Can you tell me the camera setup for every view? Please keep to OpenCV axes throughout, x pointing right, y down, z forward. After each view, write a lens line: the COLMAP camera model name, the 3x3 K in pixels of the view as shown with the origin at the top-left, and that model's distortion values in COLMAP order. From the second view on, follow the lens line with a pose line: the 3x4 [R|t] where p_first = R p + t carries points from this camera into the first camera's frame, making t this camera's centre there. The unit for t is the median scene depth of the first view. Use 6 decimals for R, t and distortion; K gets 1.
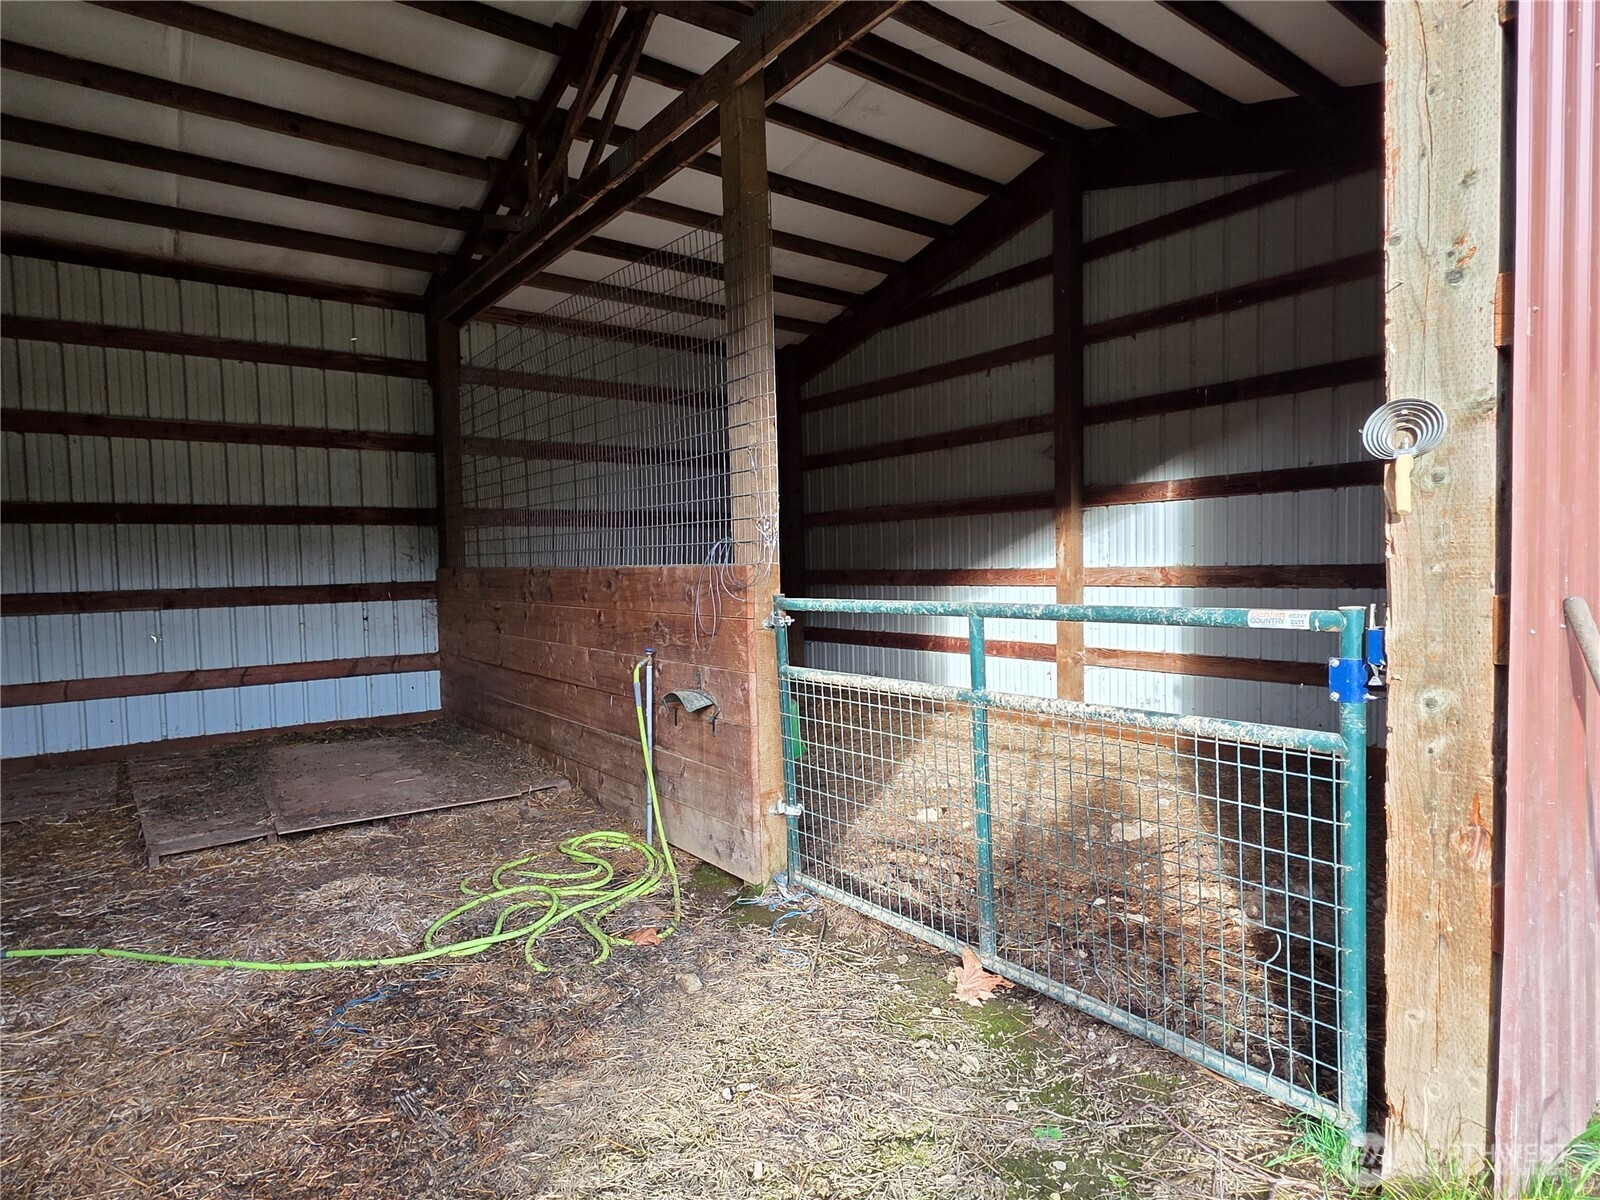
lens RADIAL K [[896.8, 0, 805.8], [0, 896.8, 610.2], [0, 0, 1]] dist [0.003251, -0.002468]
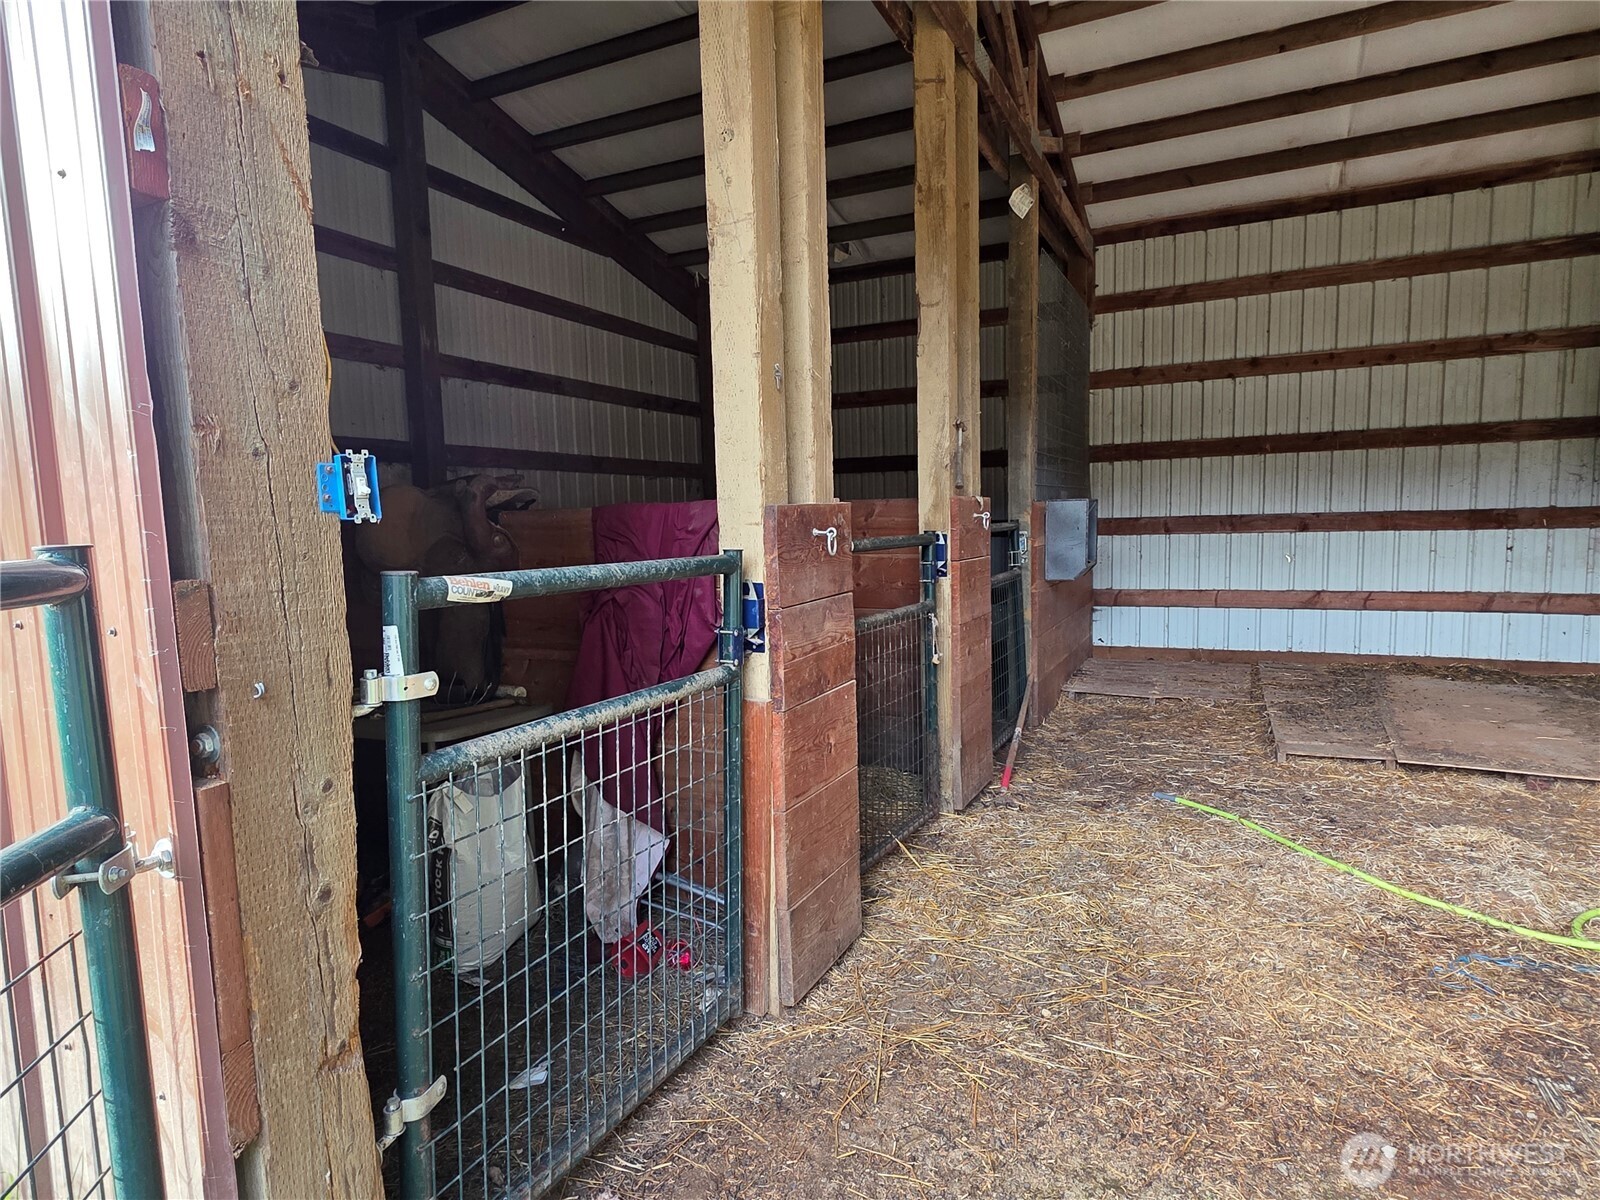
lens RADIAL K [[896.8, 0, 802.1], [0, 896.8, 611.8], [0, 0, 1]] dist [0.003251, -0.002468]
pose [[0.446889, 0.106034, -0.888283, -0.016359], [-0.030713, 0.994184, 0.103224, 0.002203], [0.894062, -0.018848, 0.447546, -0.028905]]
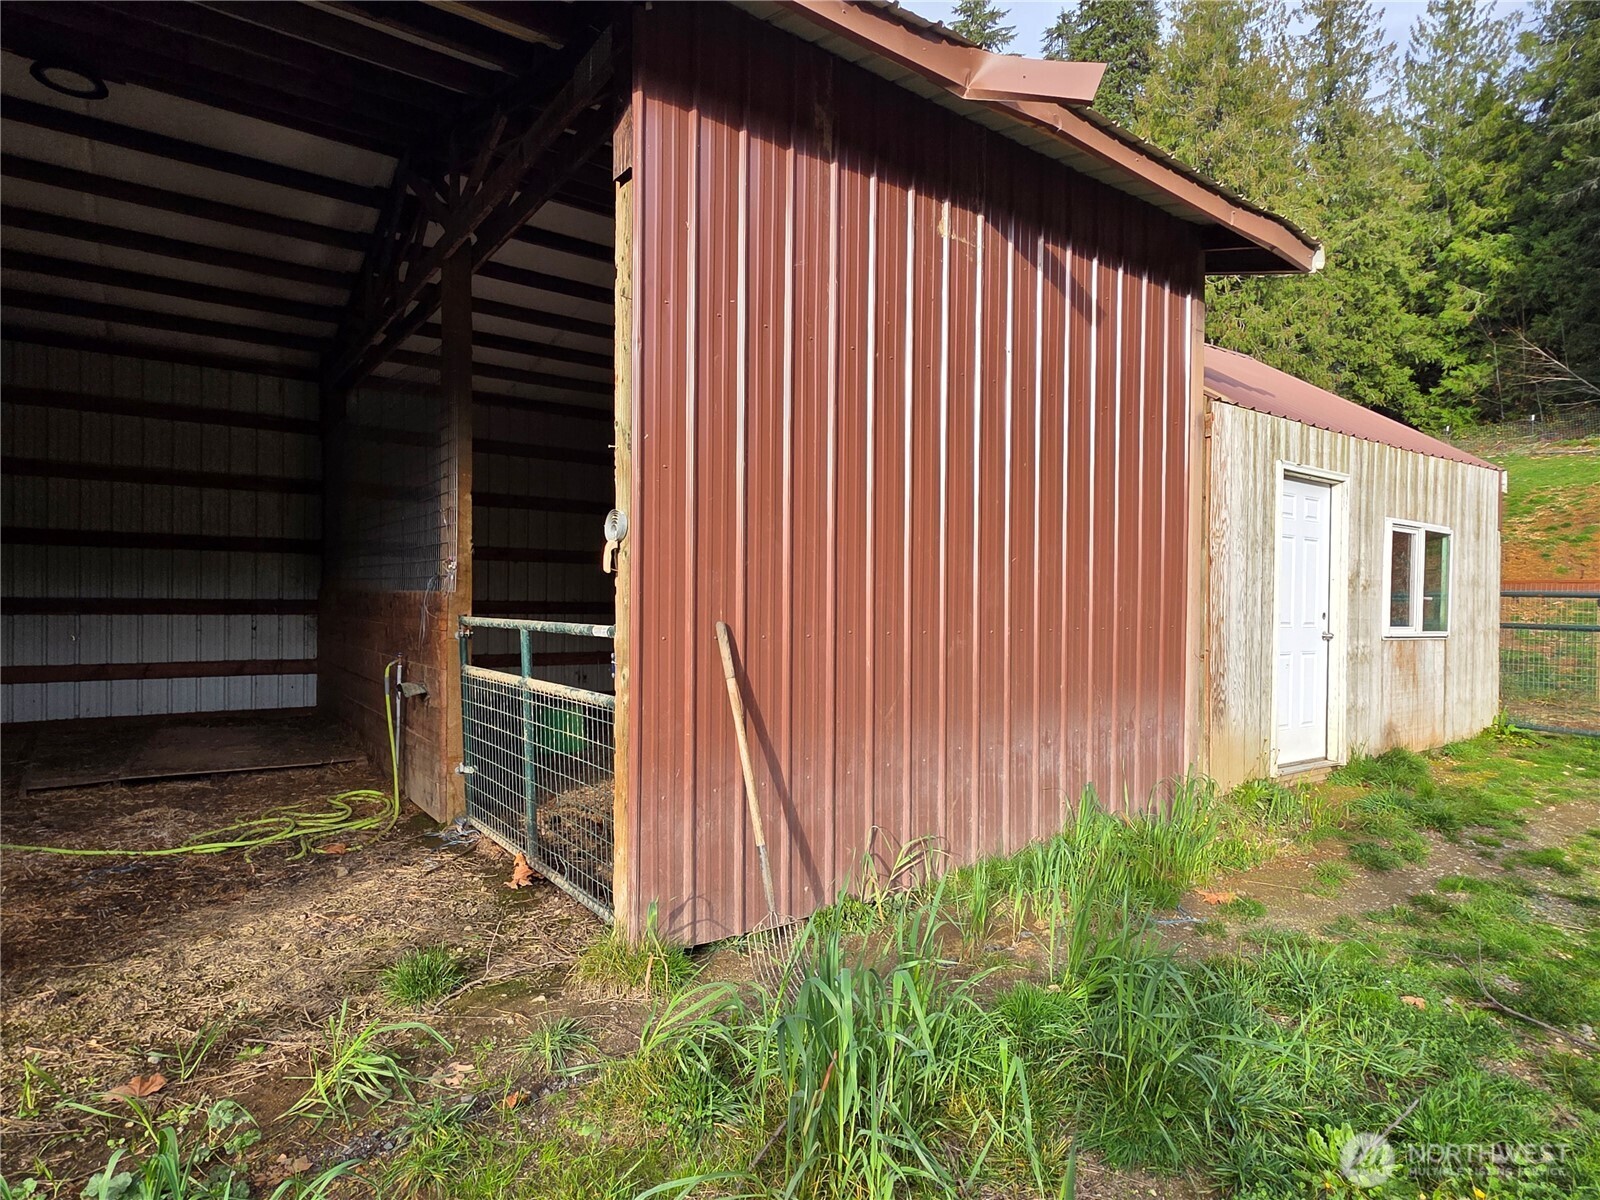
lens RADIAL K [[896.8, 0, 803.6], [0, 896.8, 612.4], [0, 0, 1]] dist [0.003251, -0.002468]
pose [[0.999165, 0.035727, -0.019828, 0.432317], [-0.036486, 0.998559, -0.039345, 0.012852], [0.018393, 0.040036, 0.999029, -0.321243]]
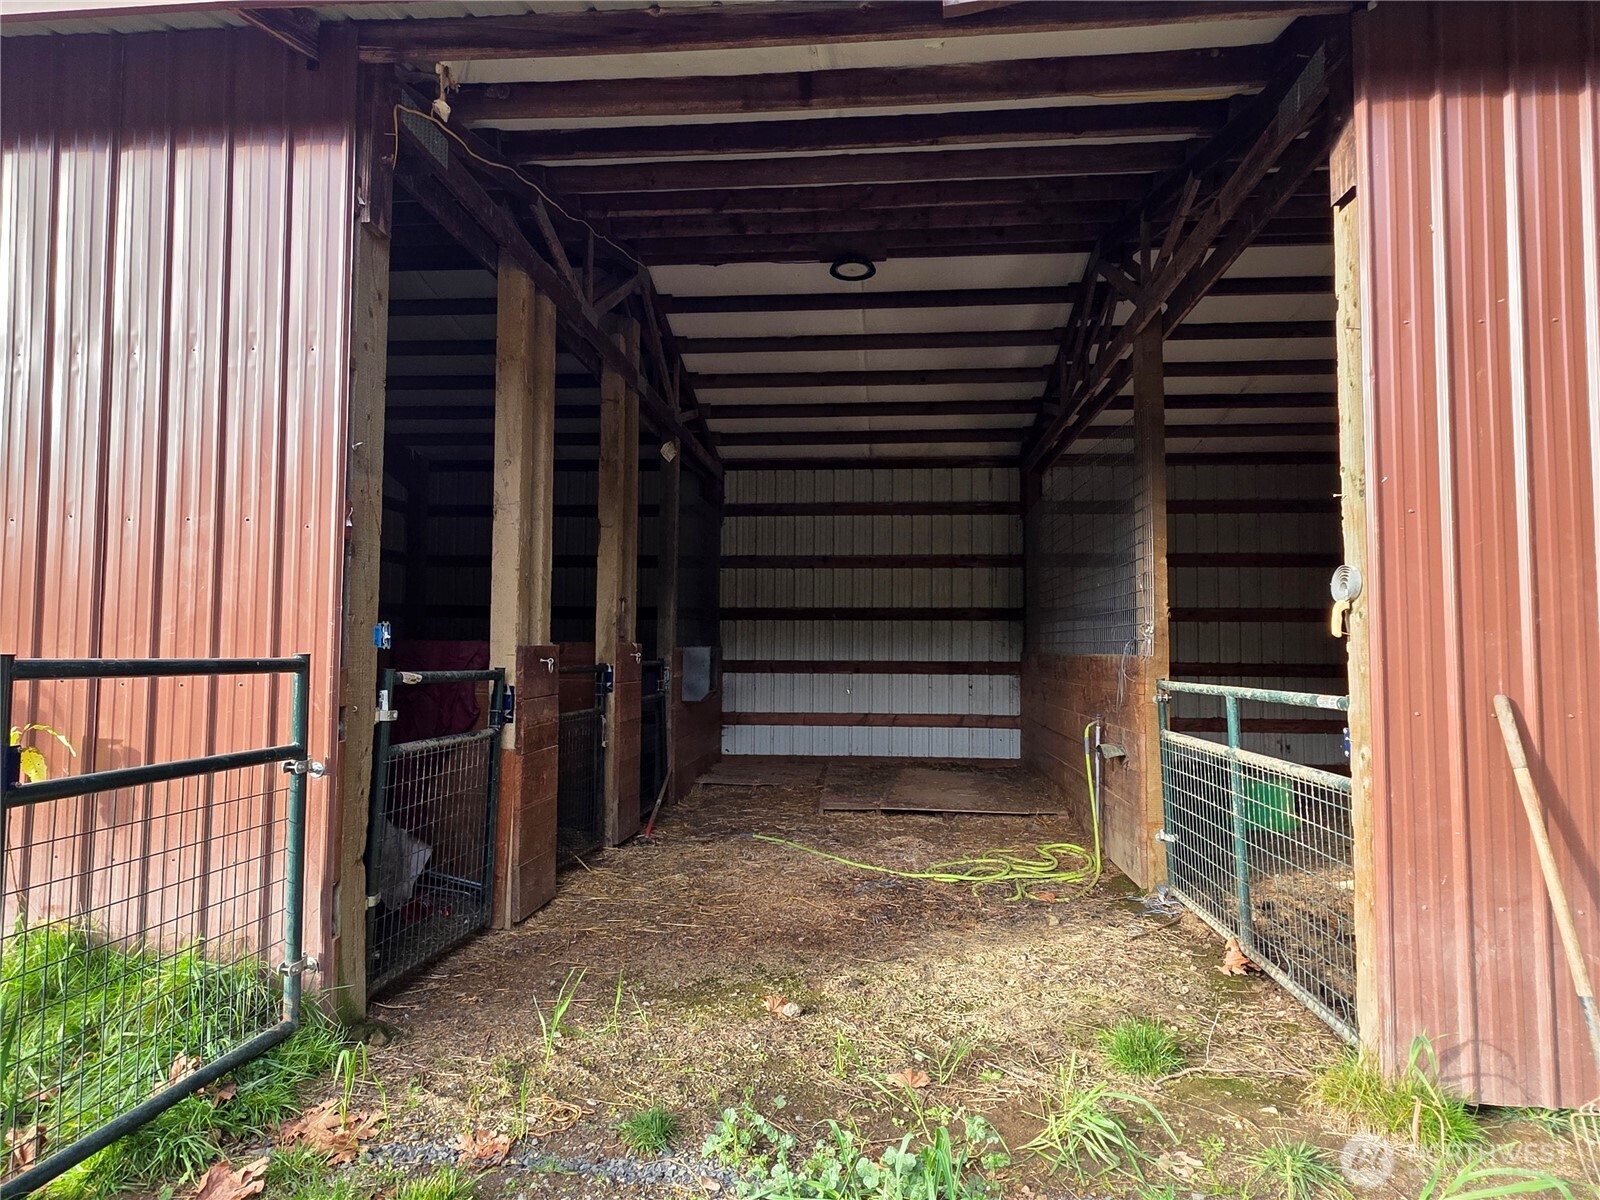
lens RADIAL K [[896.8, 0, 805.8], [0, 896.8, 609.8], [0, 0, 1]] dist [0.003251, -0.002468]
pose [[0.737355, -0.004079, -0.675493, 0.412281], [-0.059888, 0.995649, -0.071384, 0.007673], [0.672845, 0.093089, 0.733903, -0.331018]]
